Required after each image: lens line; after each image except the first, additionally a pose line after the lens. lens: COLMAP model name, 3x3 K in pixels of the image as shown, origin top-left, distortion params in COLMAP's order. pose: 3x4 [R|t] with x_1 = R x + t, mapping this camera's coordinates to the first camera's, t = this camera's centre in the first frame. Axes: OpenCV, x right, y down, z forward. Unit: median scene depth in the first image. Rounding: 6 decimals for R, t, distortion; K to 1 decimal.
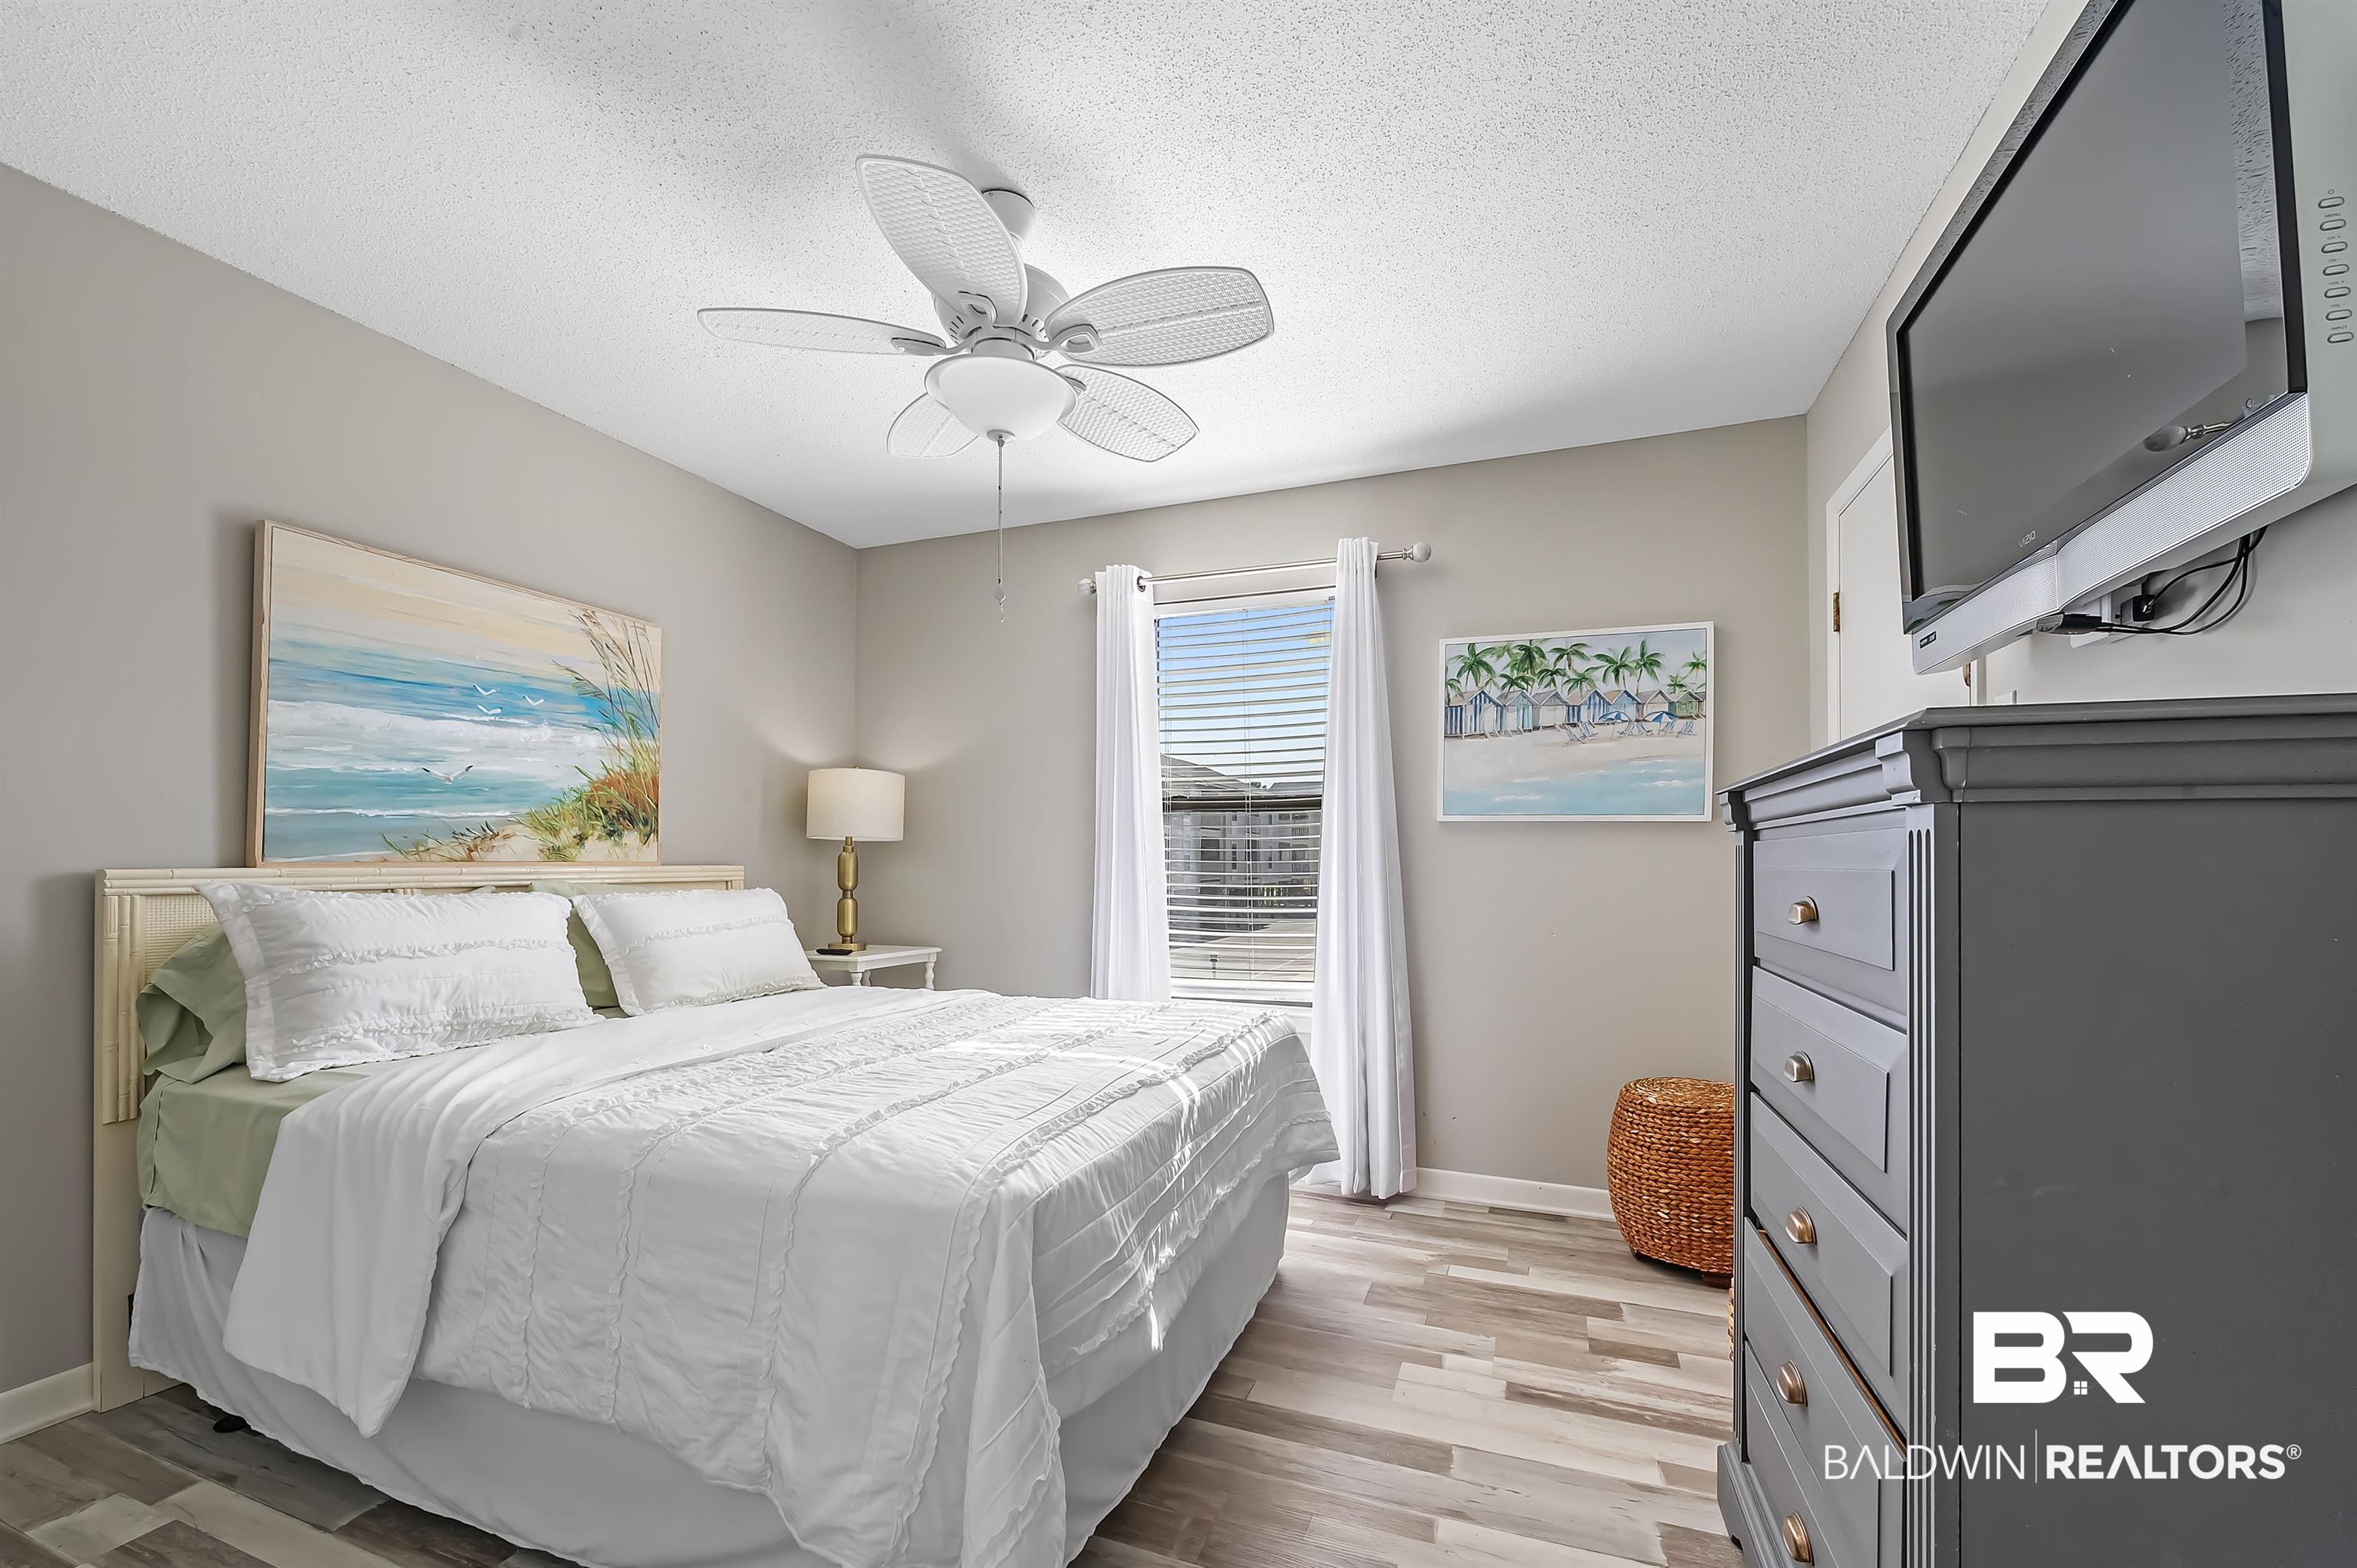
lens RADIAL K [[934.3, 0, 1184.6], [0, 934.3, 858.5], [0, 0, 1]] dist [-0.011530, -0.000305]
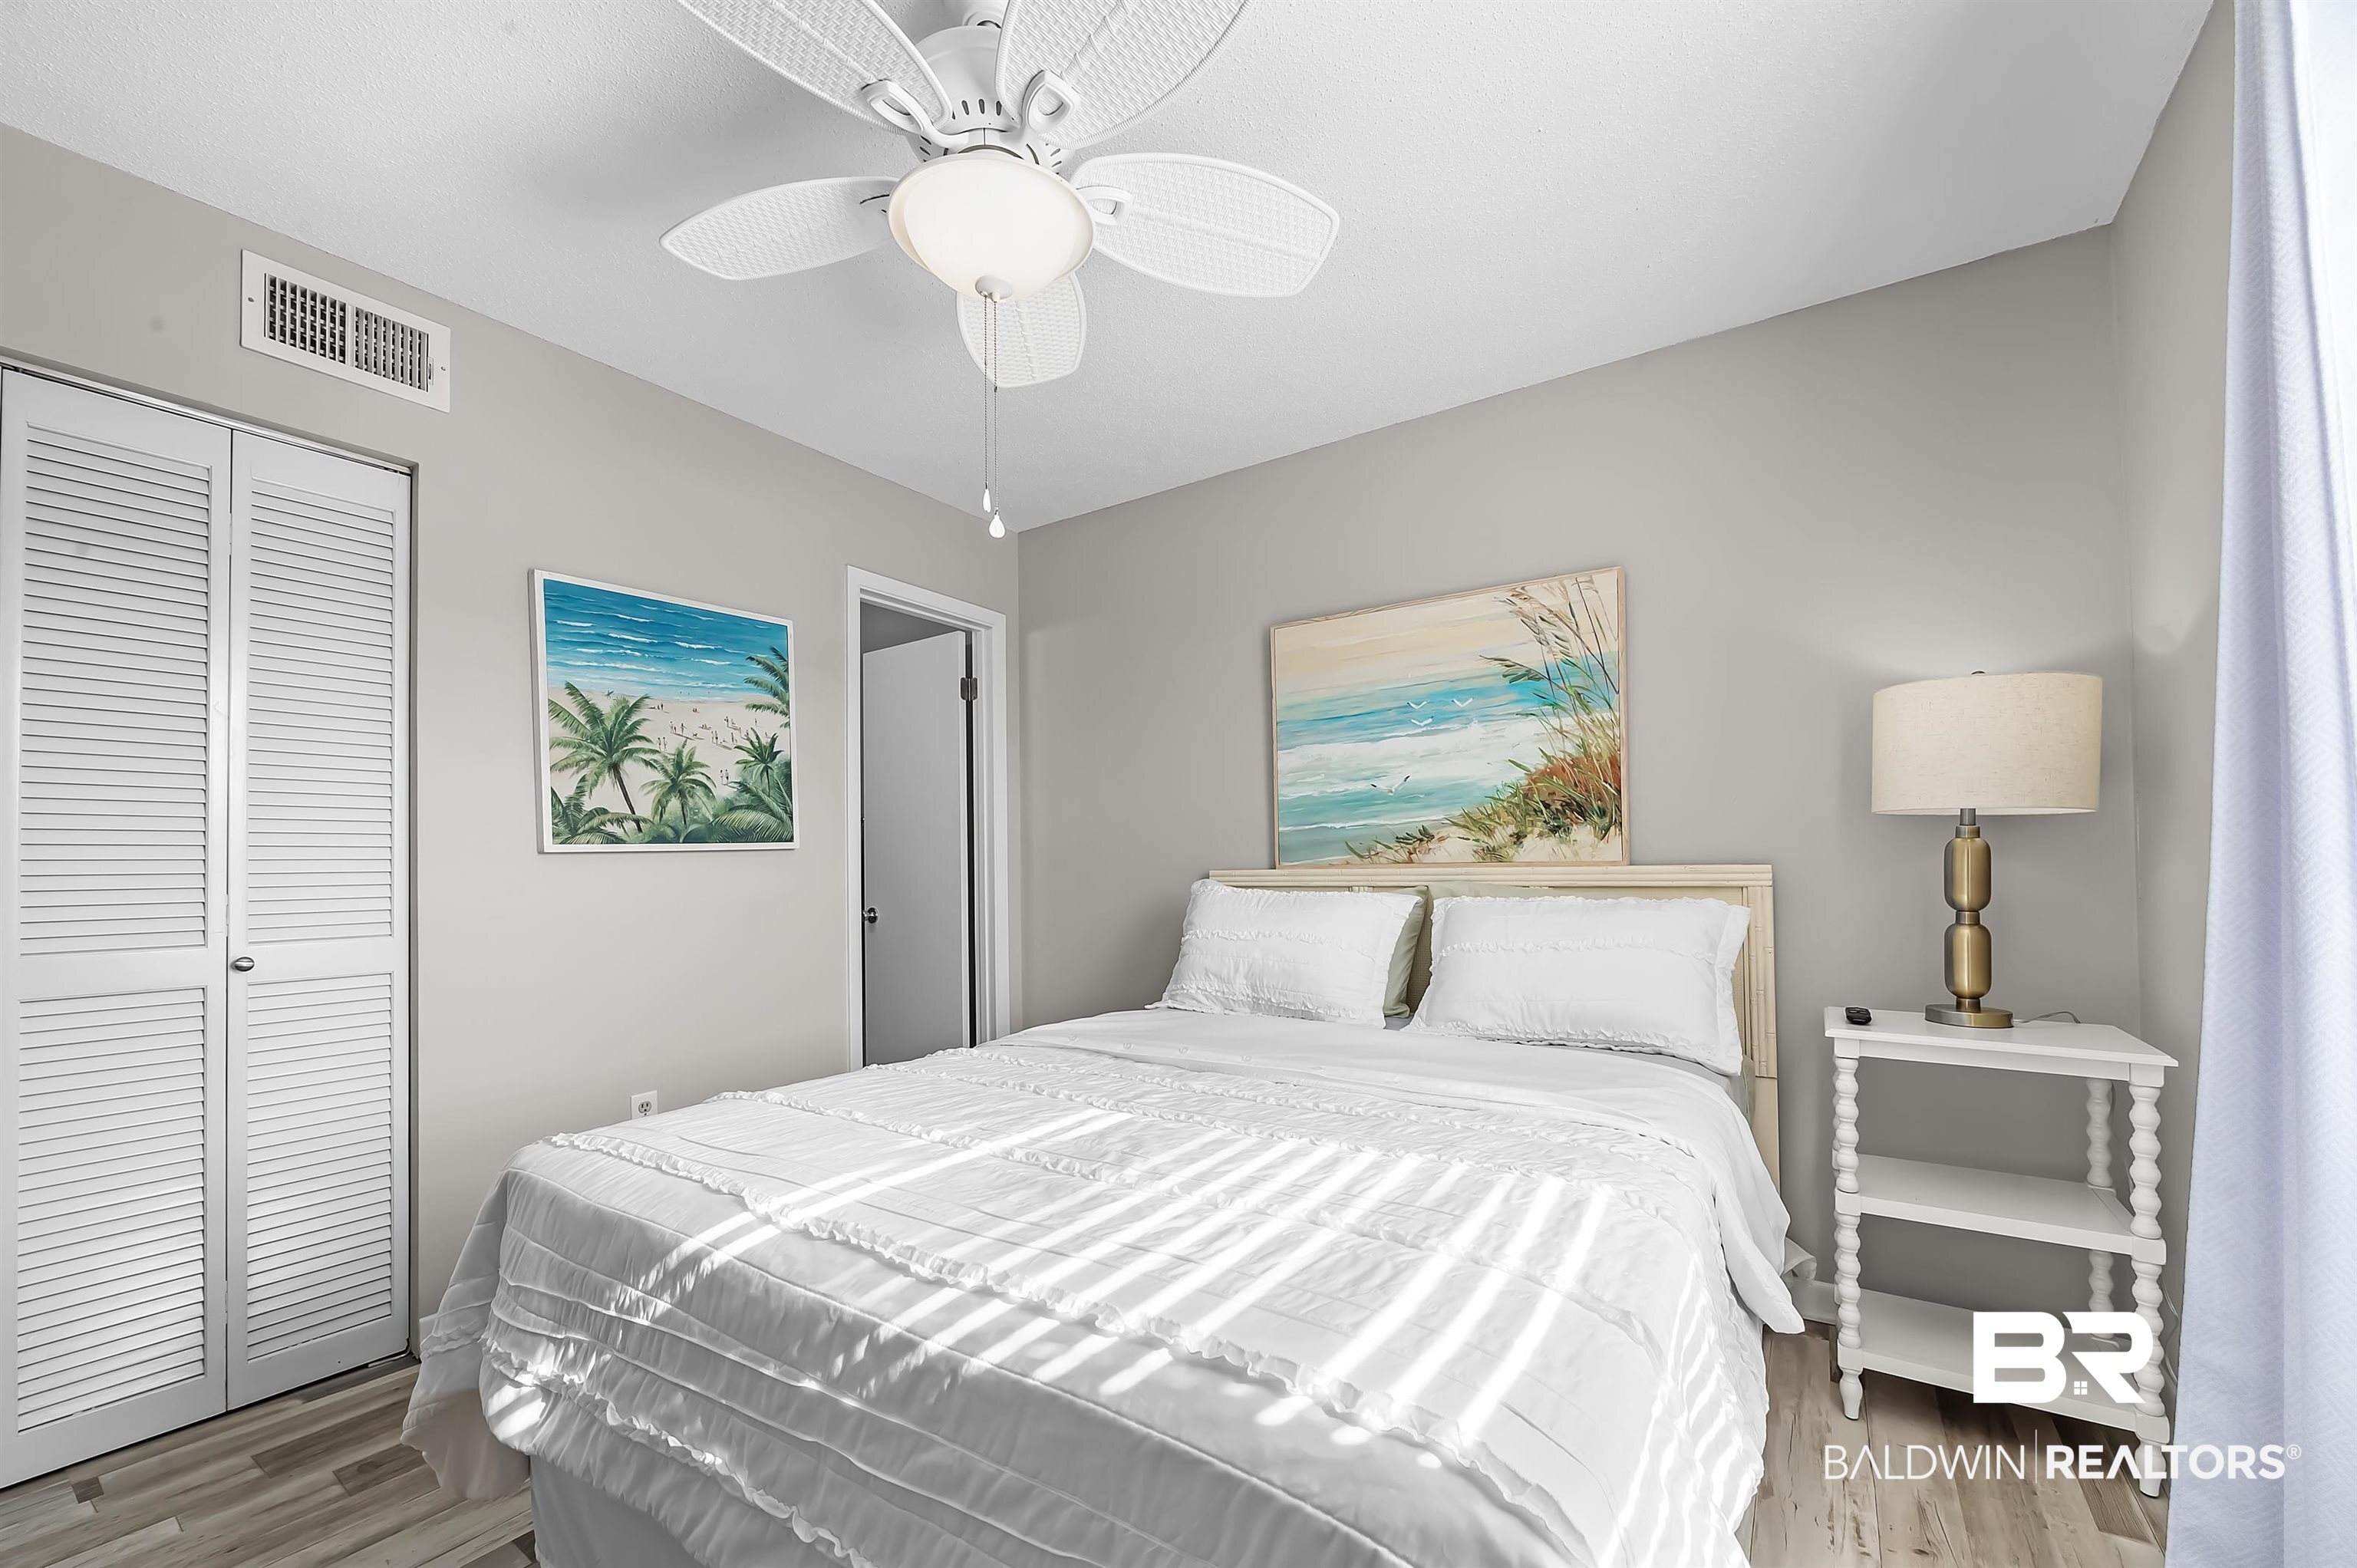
lens RADIAL K [[934.3, 0, 1174.1], [0, 934.3, 852.3], [0, 0, 1]] dist [-0.011530, -0.000305]
pose [[-0.247636, -0.033334, -0.968280, 0.321581], [0.001062, 0.999398, -0.034677, 0.024738], [0.968853, -0.009616, -0.247451, 0.883914]]
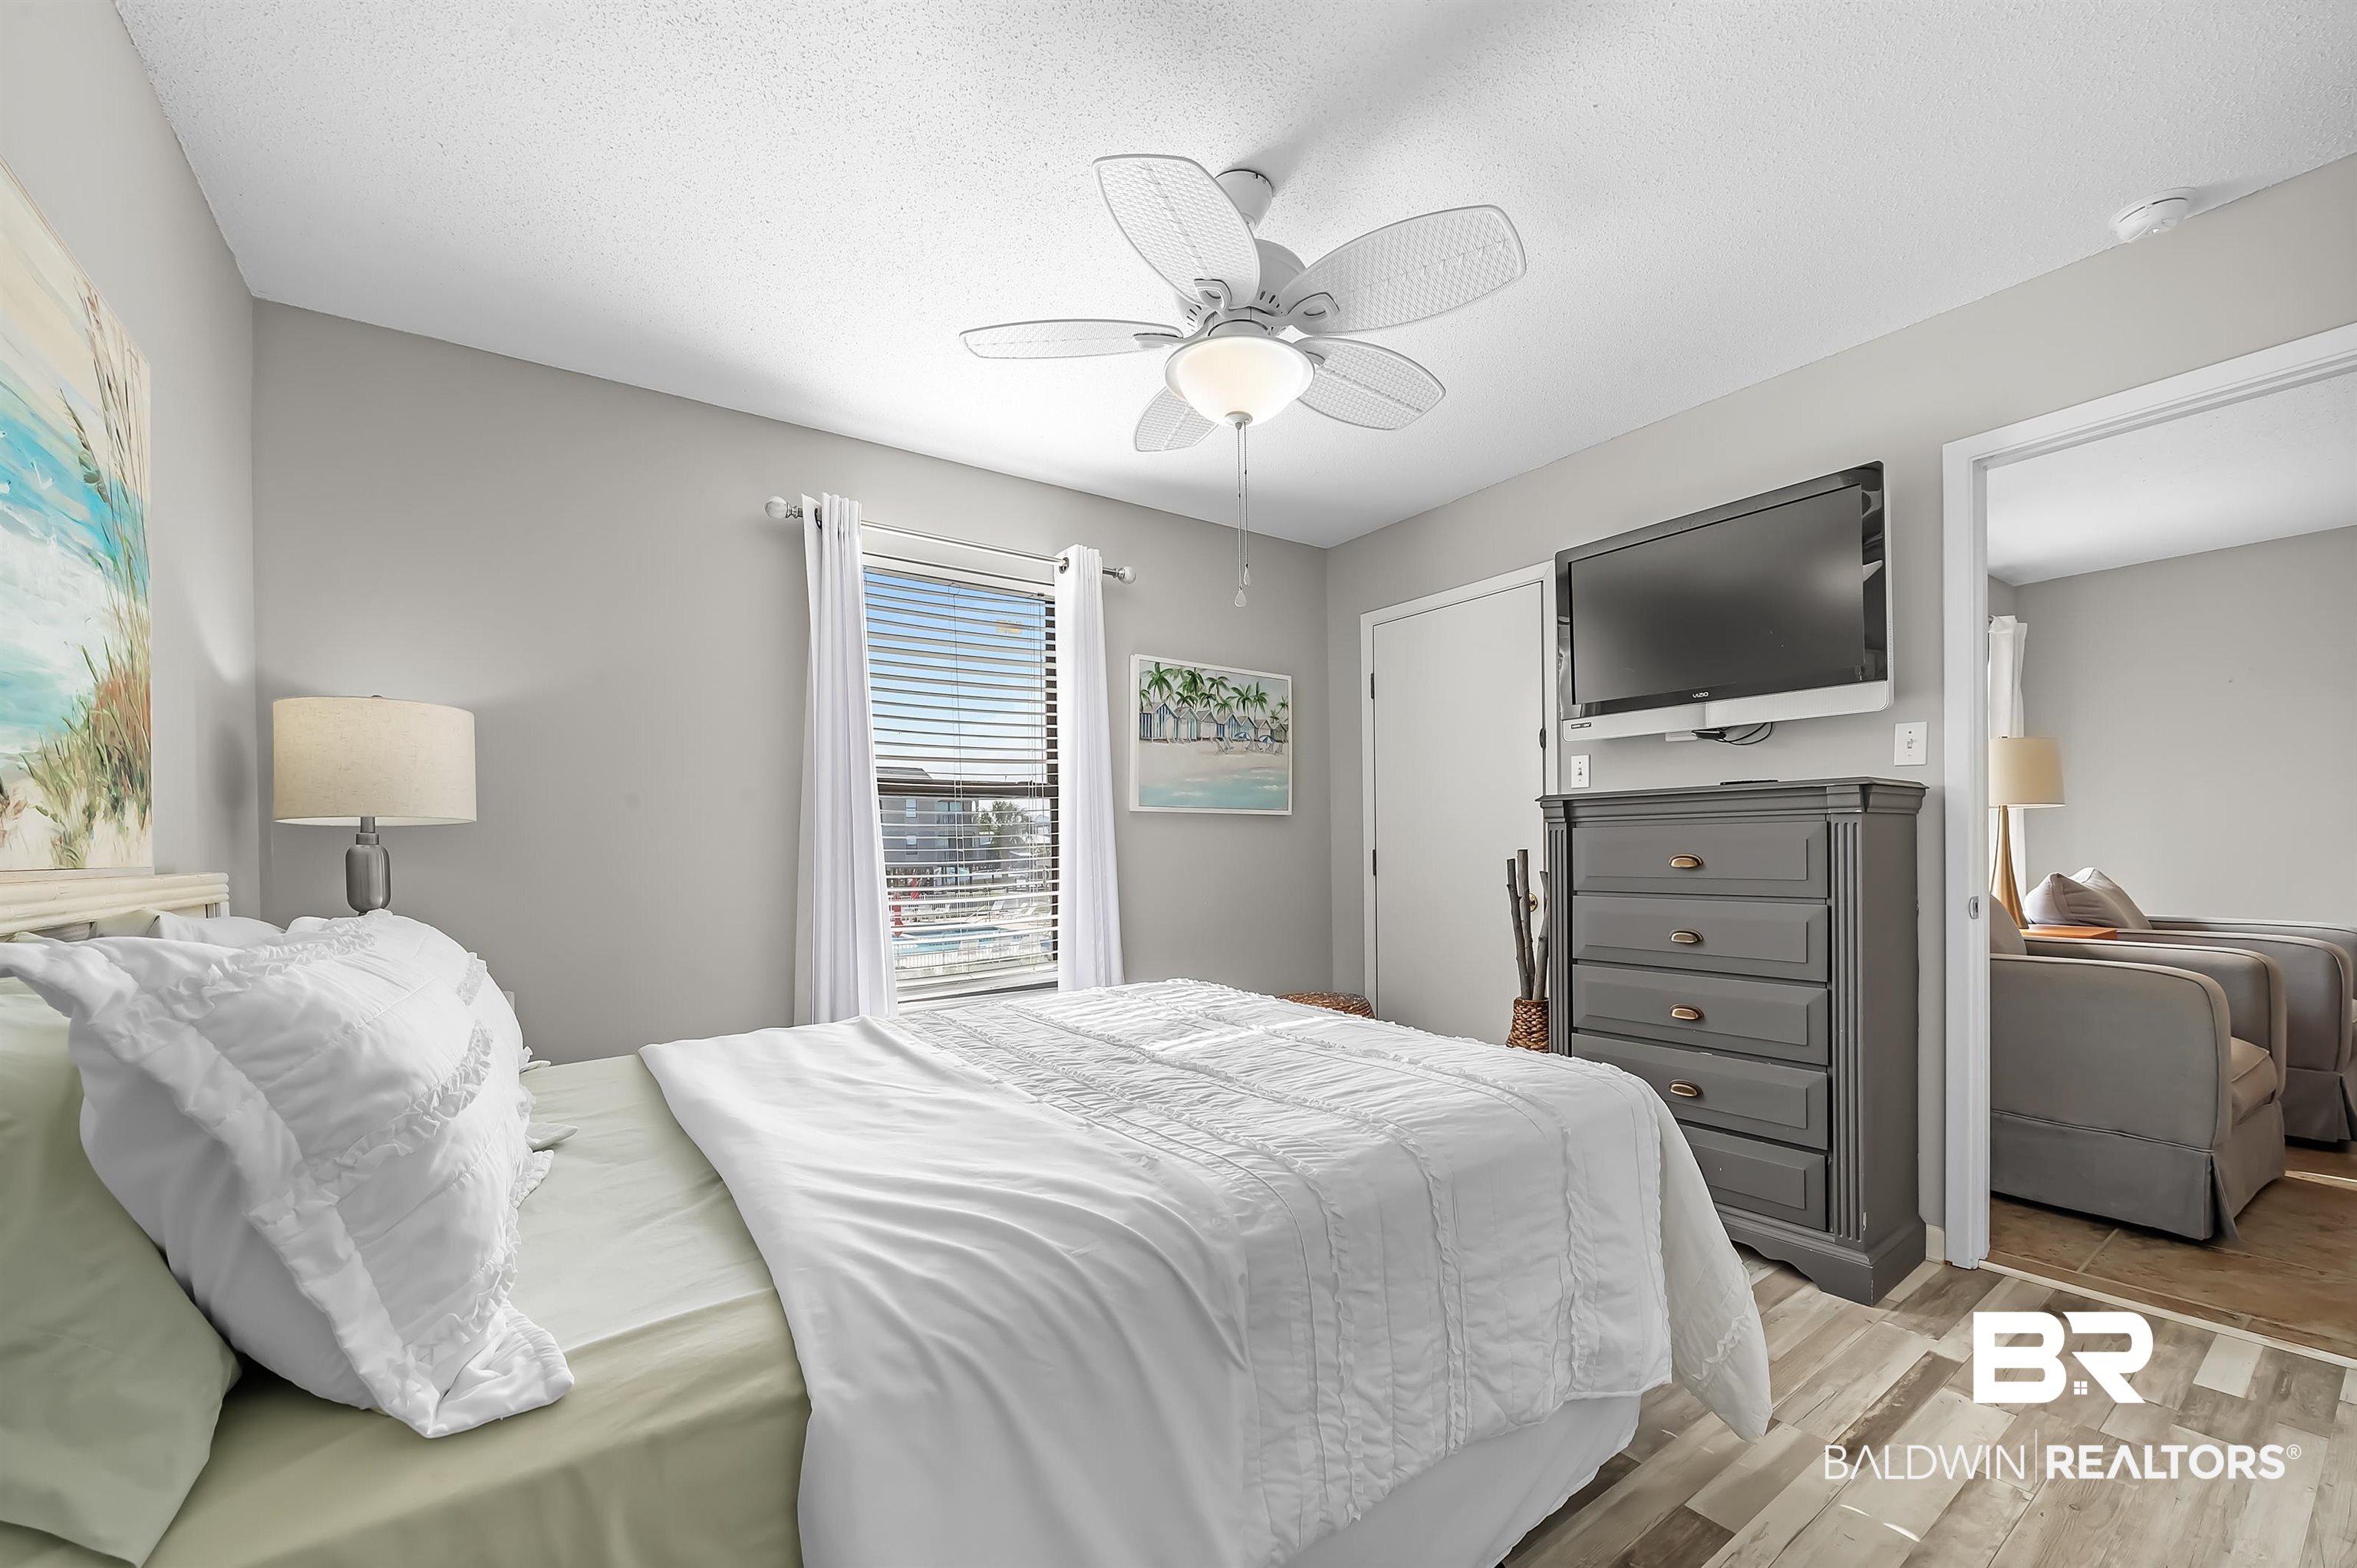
lens RADIAL K [[934.3, 0, 1185.4], [0, 934.3, 859.5], [0, 0, 1]] dist [-0.011530, -0.000305]
pose [[0.551792, -0.023984, 0.833637, -0.712893], [0.015335, 0.999709, 0.018612, -0.000766], [-0.833841, 0.002514, 0.551999, 0.331546]]
